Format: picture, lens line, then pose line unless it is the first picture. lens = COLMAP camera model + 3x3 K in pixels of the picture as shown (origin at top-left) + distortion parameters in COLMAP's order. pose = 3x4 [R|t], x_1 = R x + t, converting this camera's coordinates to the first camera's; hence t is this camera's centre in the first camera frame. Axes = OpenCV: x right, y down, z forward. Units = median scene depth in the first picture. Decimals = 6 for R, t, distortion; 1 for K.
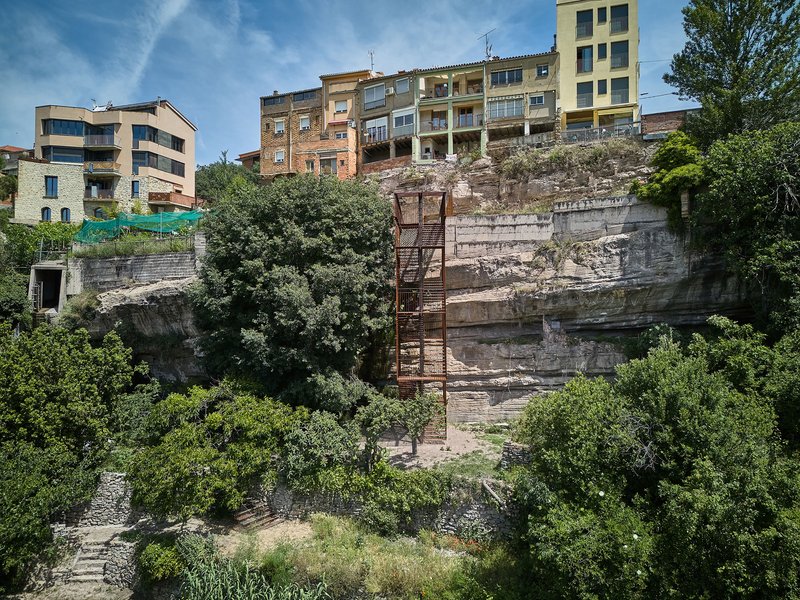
lens RADIAL K [[559.2, 0, 400.2], [0, 559.2, 298.8], [0, 0, 1]] dist [0.002724, -0.001178]
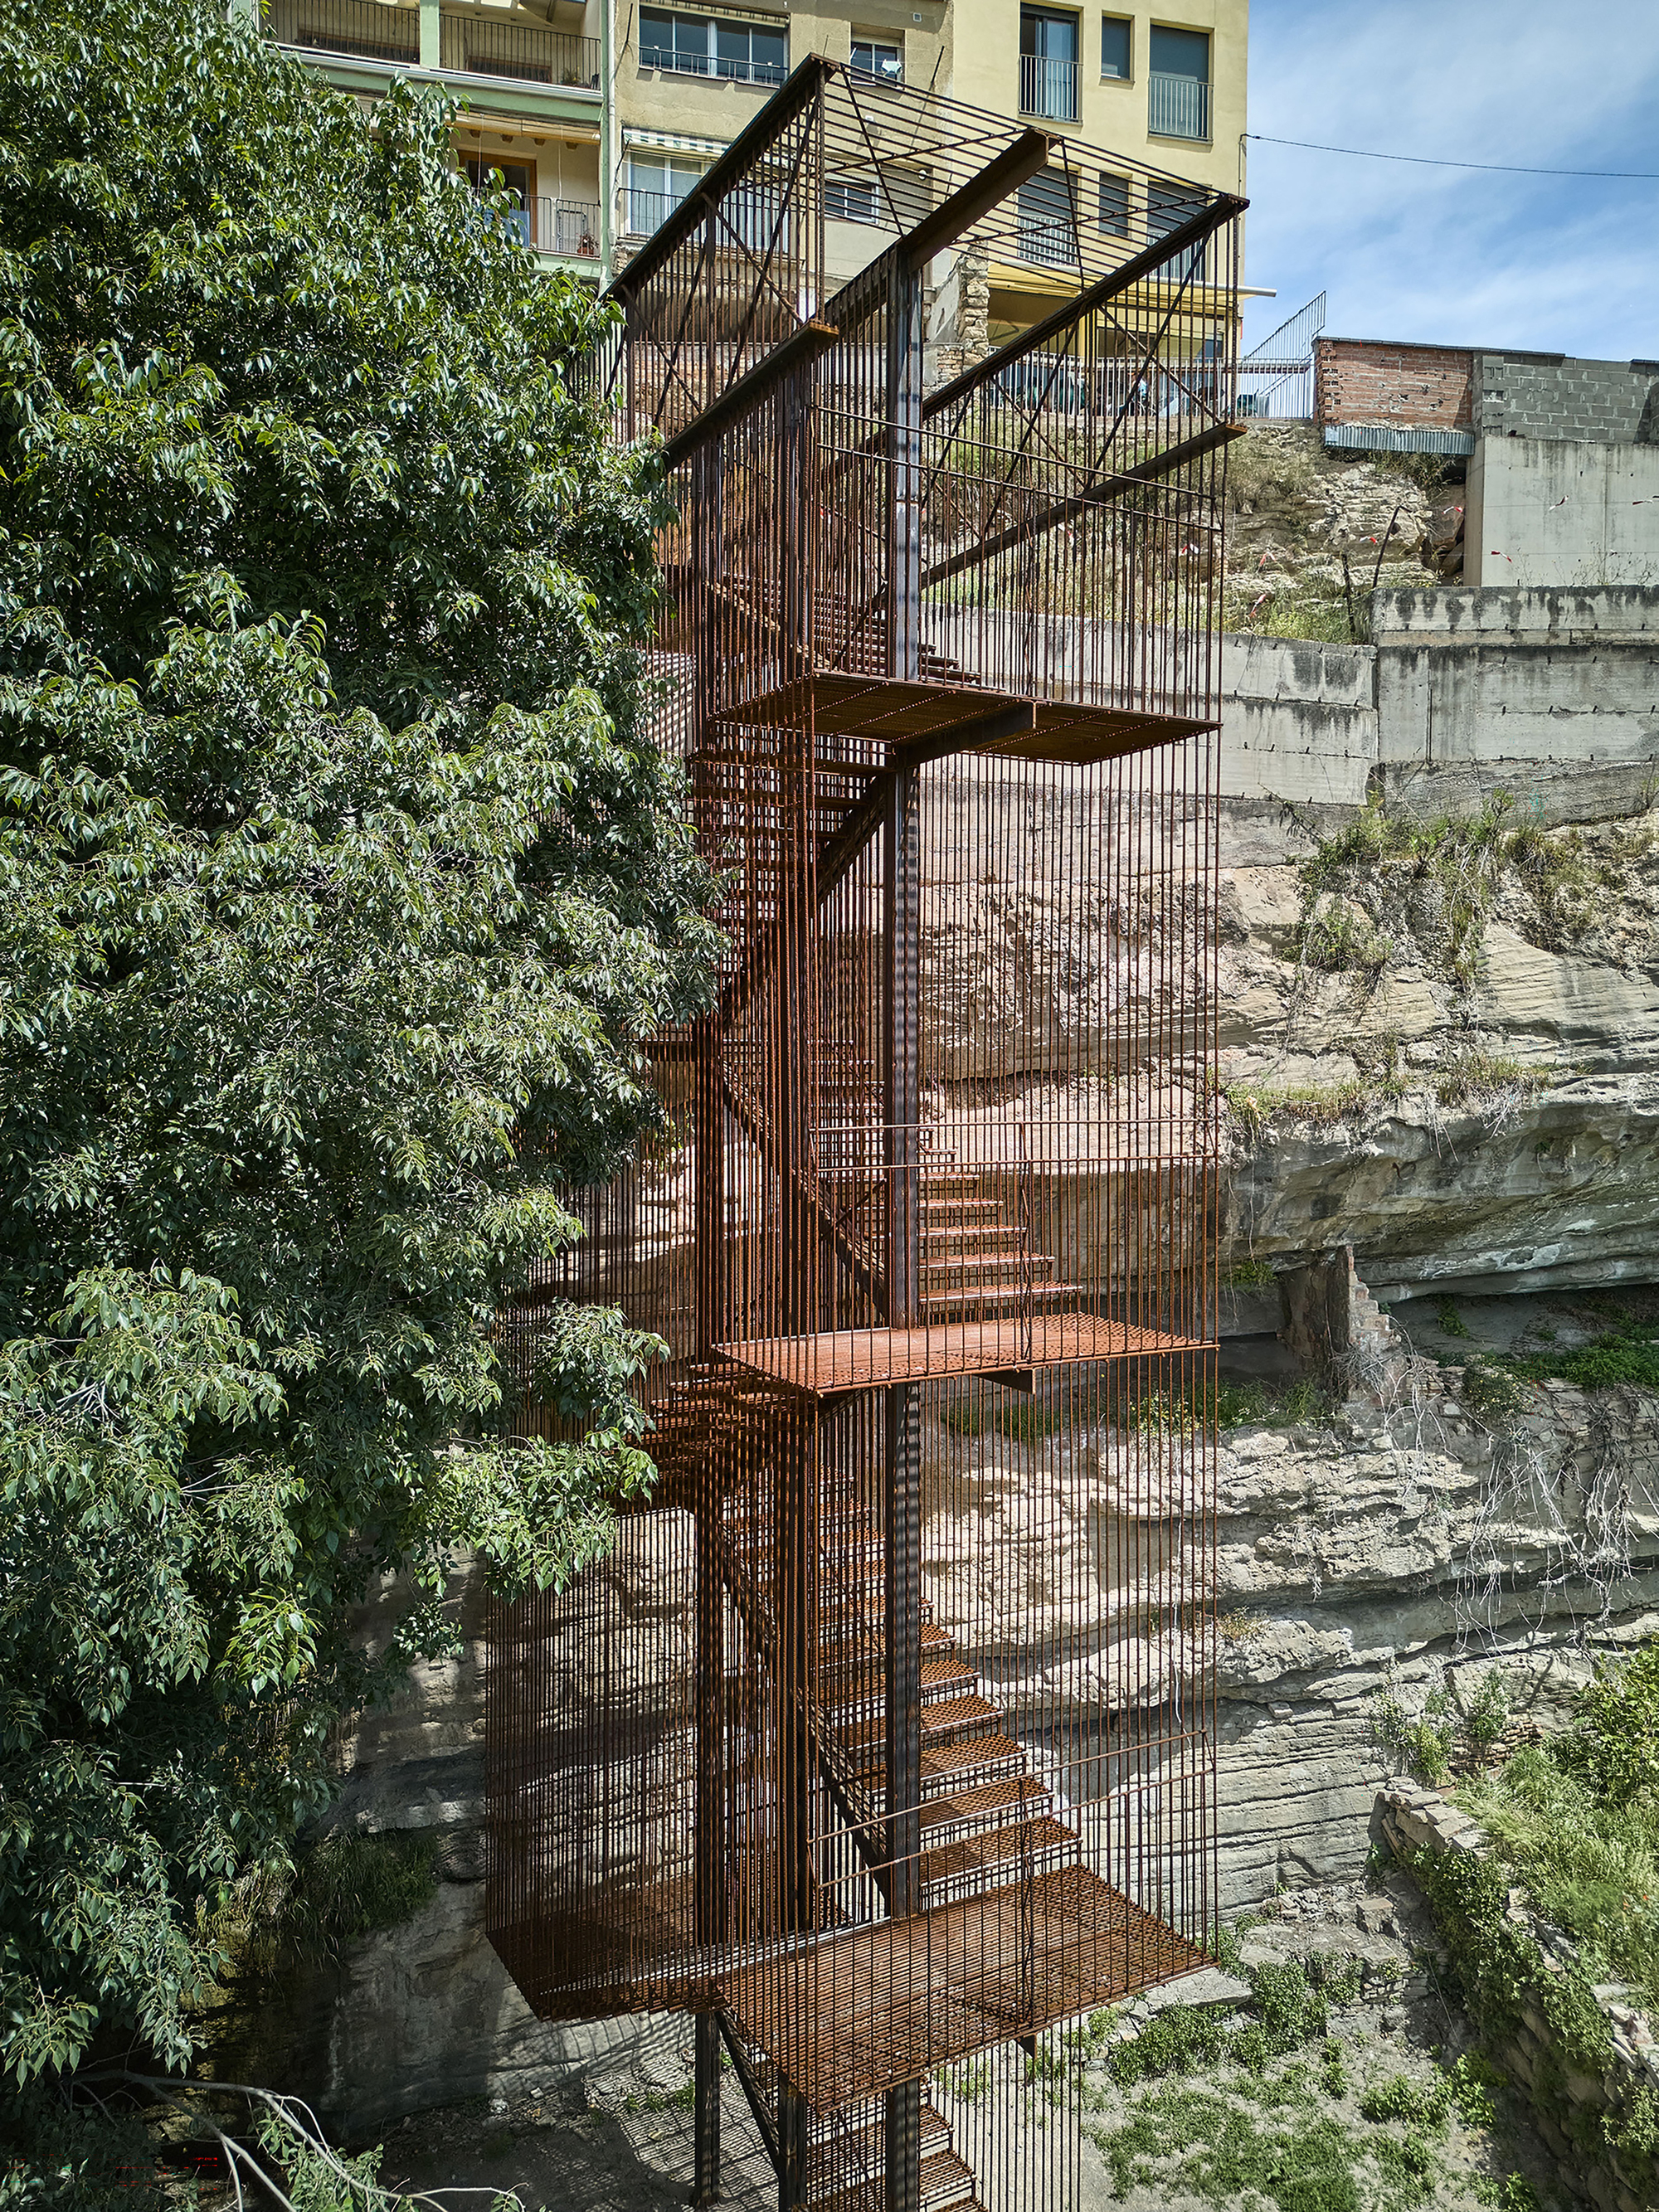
lens RADIAL K [[1546.4, 0, 825.9], [0, 1546.4, 1116.6], [0, 0, 1]] dist [0.002724, -0.001178]
pose [[0.850030, -0.014634, 0.526531, -0.122592], [-0.004276, 0.999389, 0.034681, -0.025787], [-0.526717, -0.031731, 0.849448, 0.686690]]
